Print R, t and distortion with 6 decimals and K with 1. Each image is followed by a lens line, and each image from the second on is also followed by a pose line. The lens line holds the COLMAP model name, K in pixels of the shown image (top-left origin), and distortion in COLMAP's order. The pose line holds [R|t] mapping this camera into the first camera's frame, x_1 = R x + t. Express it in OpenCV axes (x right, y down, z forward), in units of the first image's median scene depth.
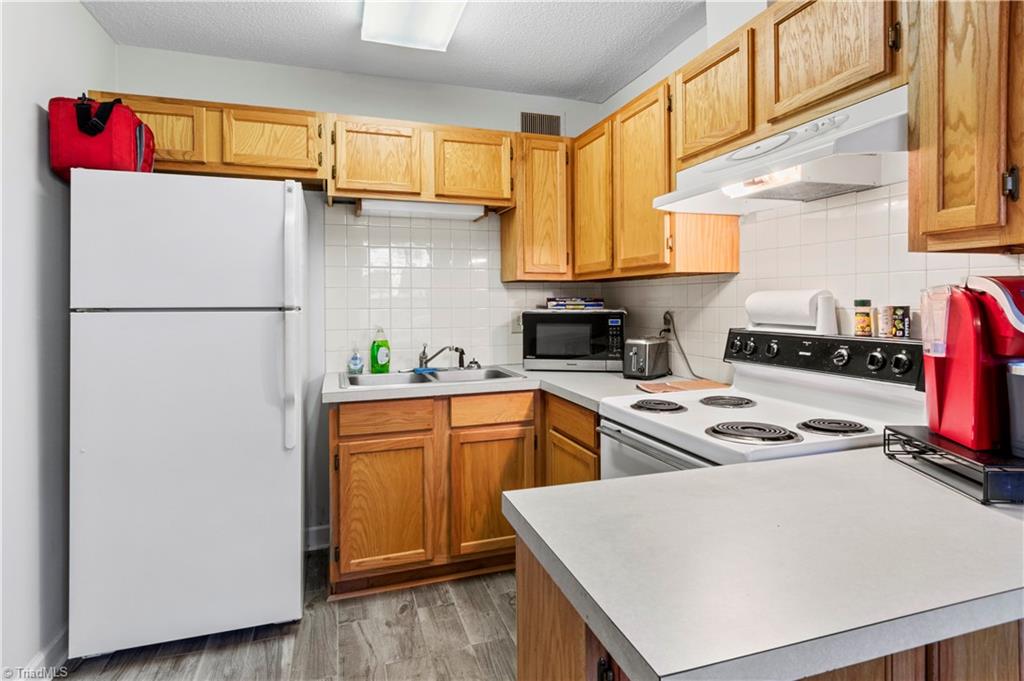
lens RADIAL K [[548.3, 0, 510.5], [0, 548.3, 306.8], [0, 0, 1]] dist [0.000000, 0.000198]
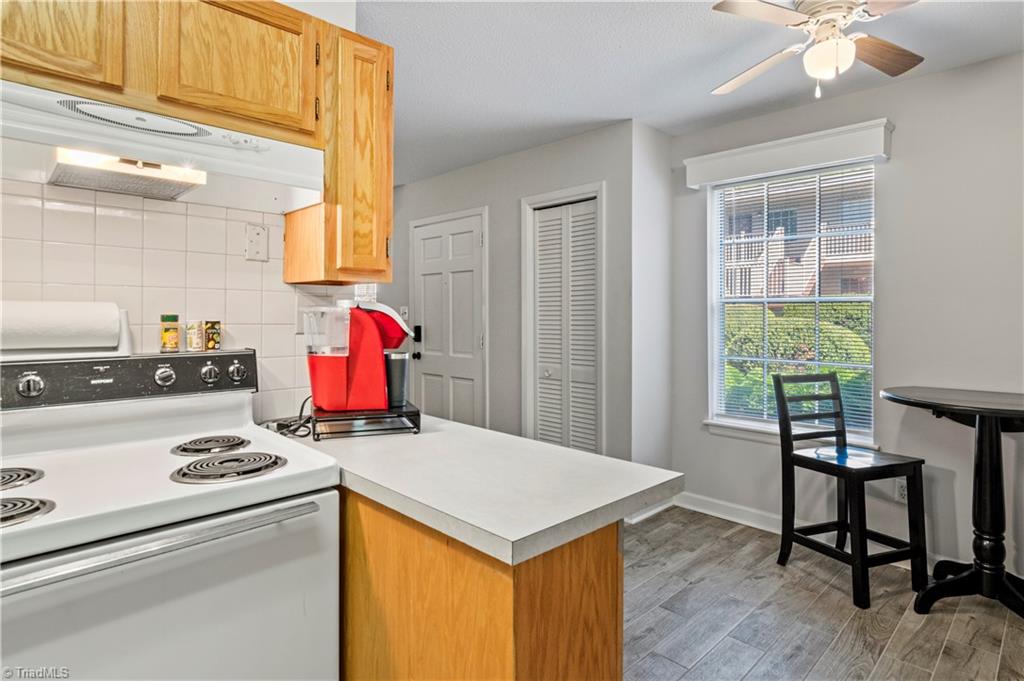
lens RADIAL K [[548.3, 0, 513.6], [0, 548.3, 311.4], [0, 0, 1]] dist [0.000000, 0.000198]
pose [[-0.439167, 0.011789, 0.898328, -0.515165], [0.008700, 0.999923, -0.008869, -0.005453], [-0.898363, 0.003920, -0.439236, 0.927704]]
